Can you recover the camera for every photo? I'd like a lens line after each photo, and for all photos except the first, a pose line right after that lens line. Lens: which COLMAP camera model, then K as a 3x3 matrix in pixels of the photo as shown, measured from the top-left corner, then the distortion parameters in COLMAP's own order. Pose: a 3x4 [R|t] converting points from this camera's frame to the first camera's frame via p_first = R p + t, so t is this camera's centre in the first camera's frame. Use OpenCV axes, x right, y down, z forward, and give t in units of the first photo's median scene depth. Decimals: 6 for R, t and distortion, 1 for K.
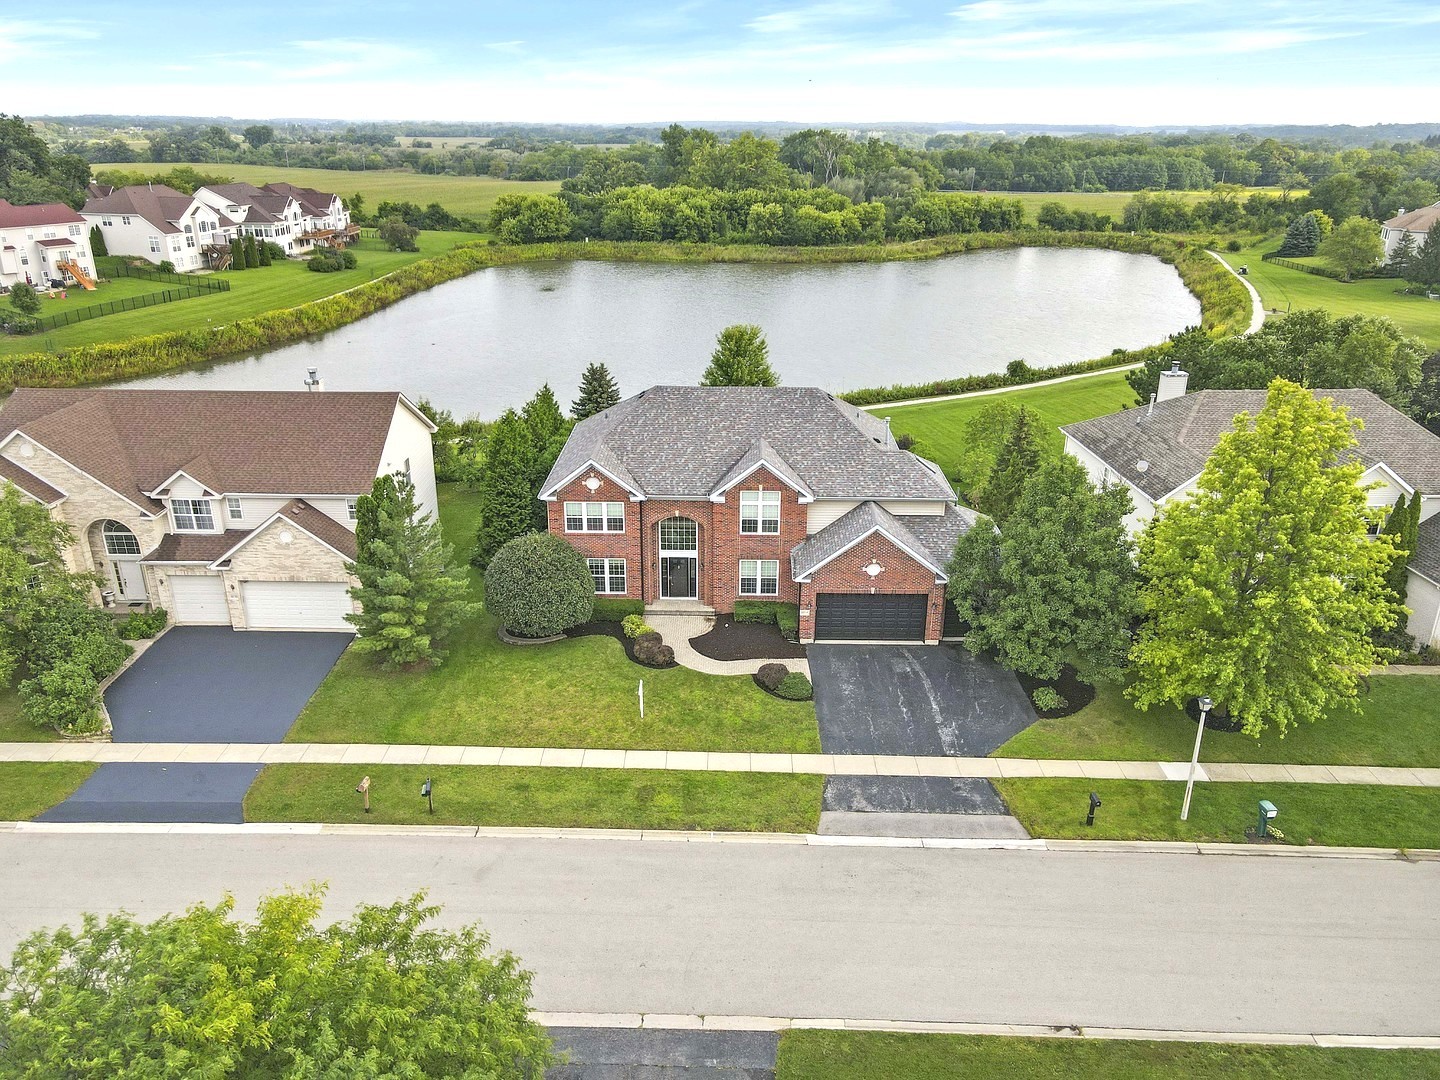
lens RADIAL K [[1007.5, 0, 719.7], [0, 1007.5, 550.2], [0, 0, 1]] dist [0.003118, 0.013288]
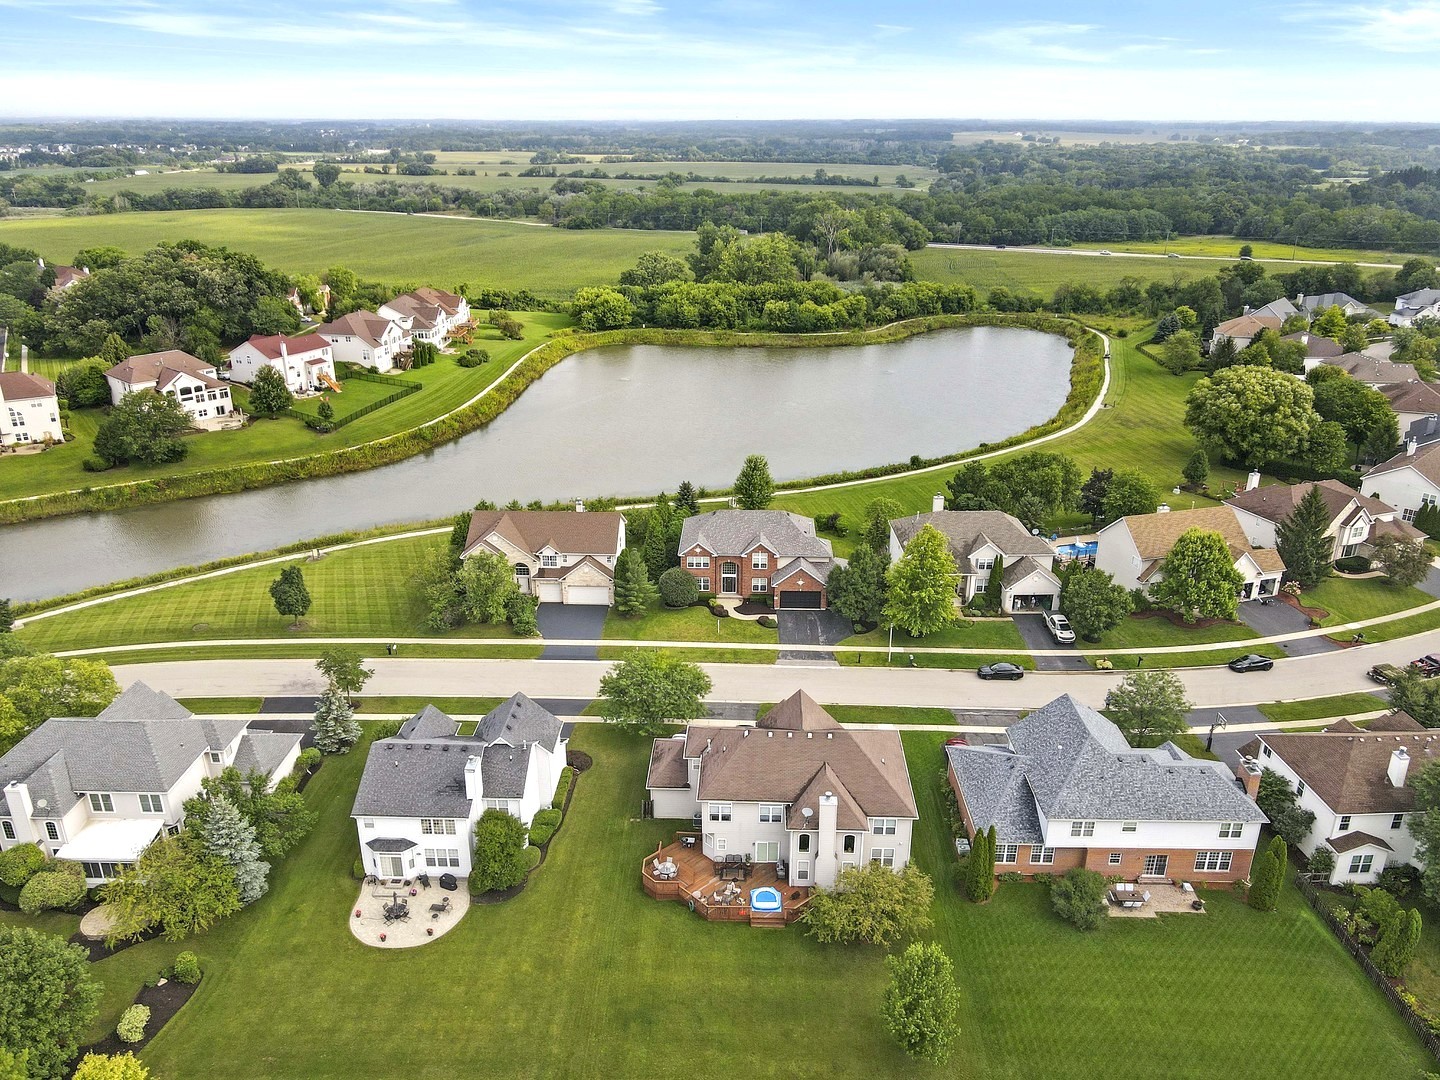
lens RADIAL K [[1007.5, 0, 723.7], [0, 1007.5, 532.0], [0, 0, 1]] dist [0.003118, 0.013288]
pose [[0.999867, 0.002713, -0.016068, -0.013105], [-0.002906, 0.999924, -0.012010, -0.079712], [0.016034, 0.012055, 0.999799, -1.649661]]
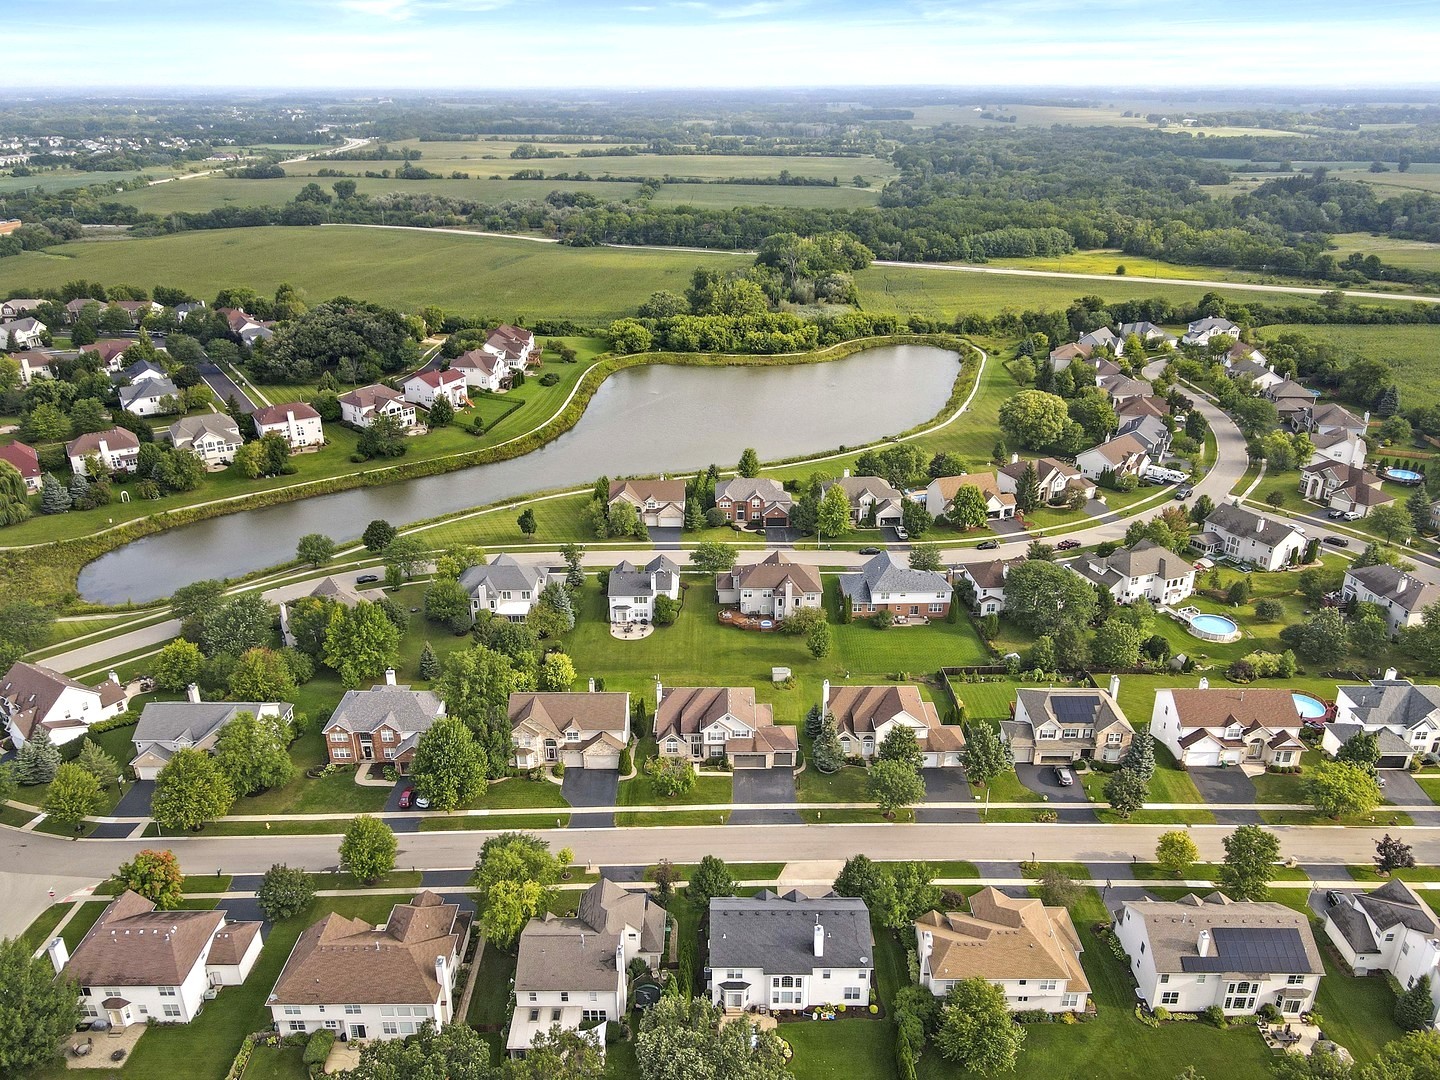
lens RADIAL K [[1007.5, 0, 723.6], [0, 1007.5, 541.8], [0, 0, 1]] dist [0.003118, 0.013288]
pose [[0.999810, -0.014472, 0.013043, -0.202058], [0.014156, 0.999611, 0.024018, 0.035758], [-0.013386, -0.023829, 0.999626, -4.304353]]
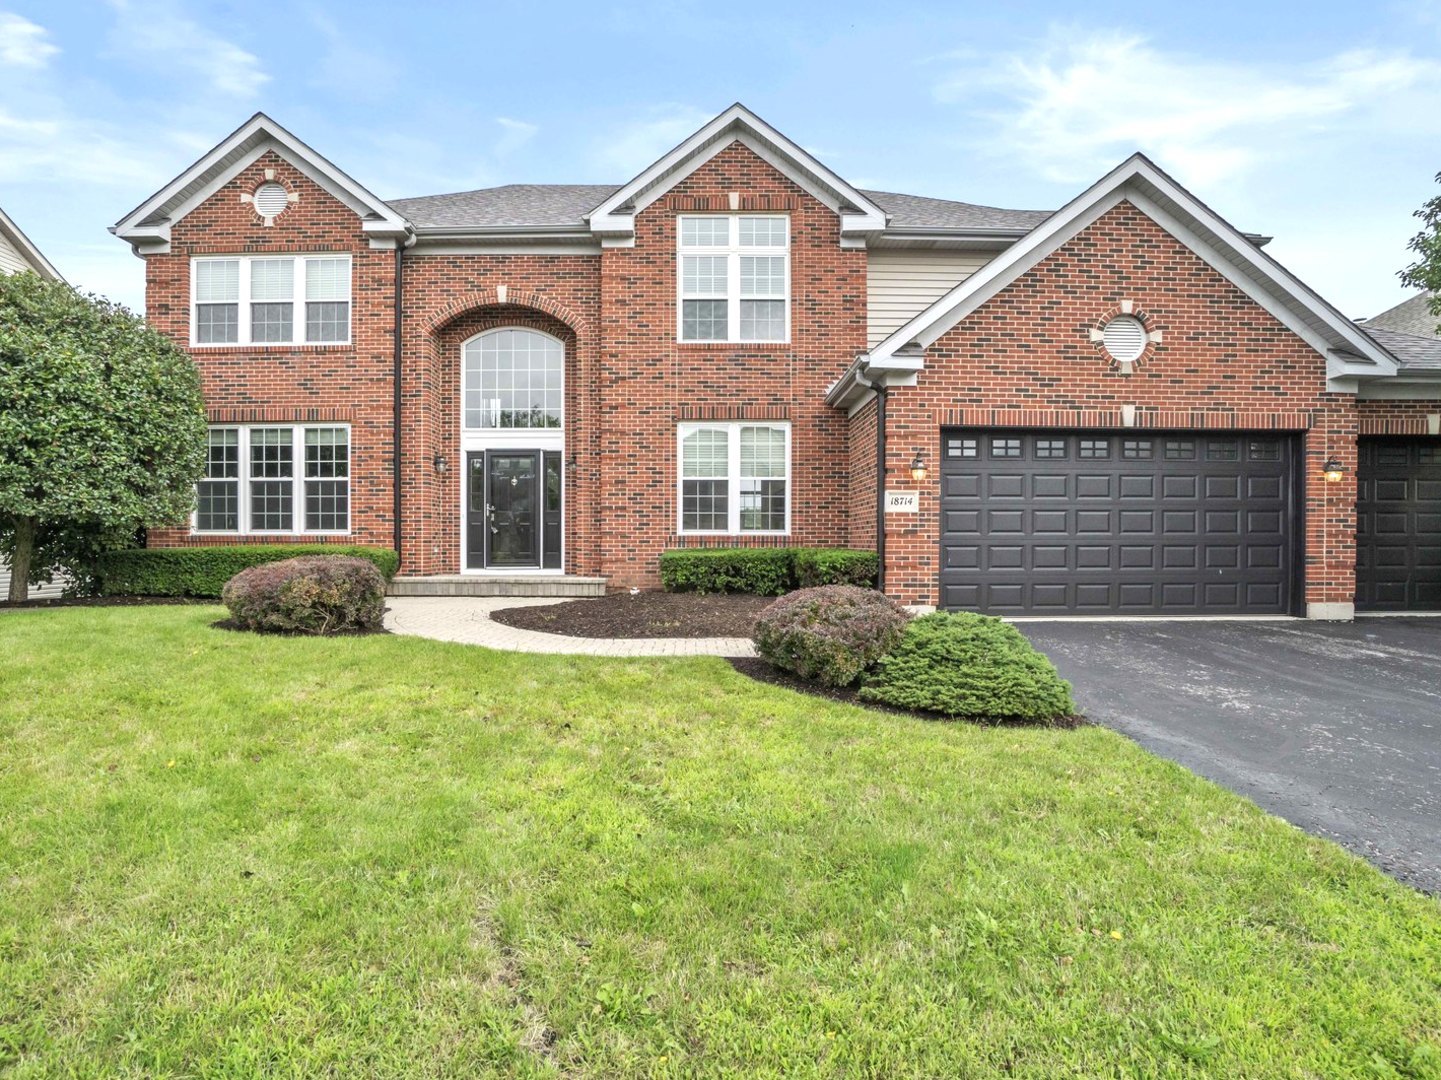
lens RADIAL K [[778.1, 0, 698.9], [0, 778.1, 526.7], [0, 0, 1]] dist [-0.026204, 0.009255]
pose [[0.999777, -0.003166, 0.020872, 0.021100], [0.010737, 0.927533, -0.373586, 0.141994], [-0.018176, 0.373727, 0.927361, 0.754799]]
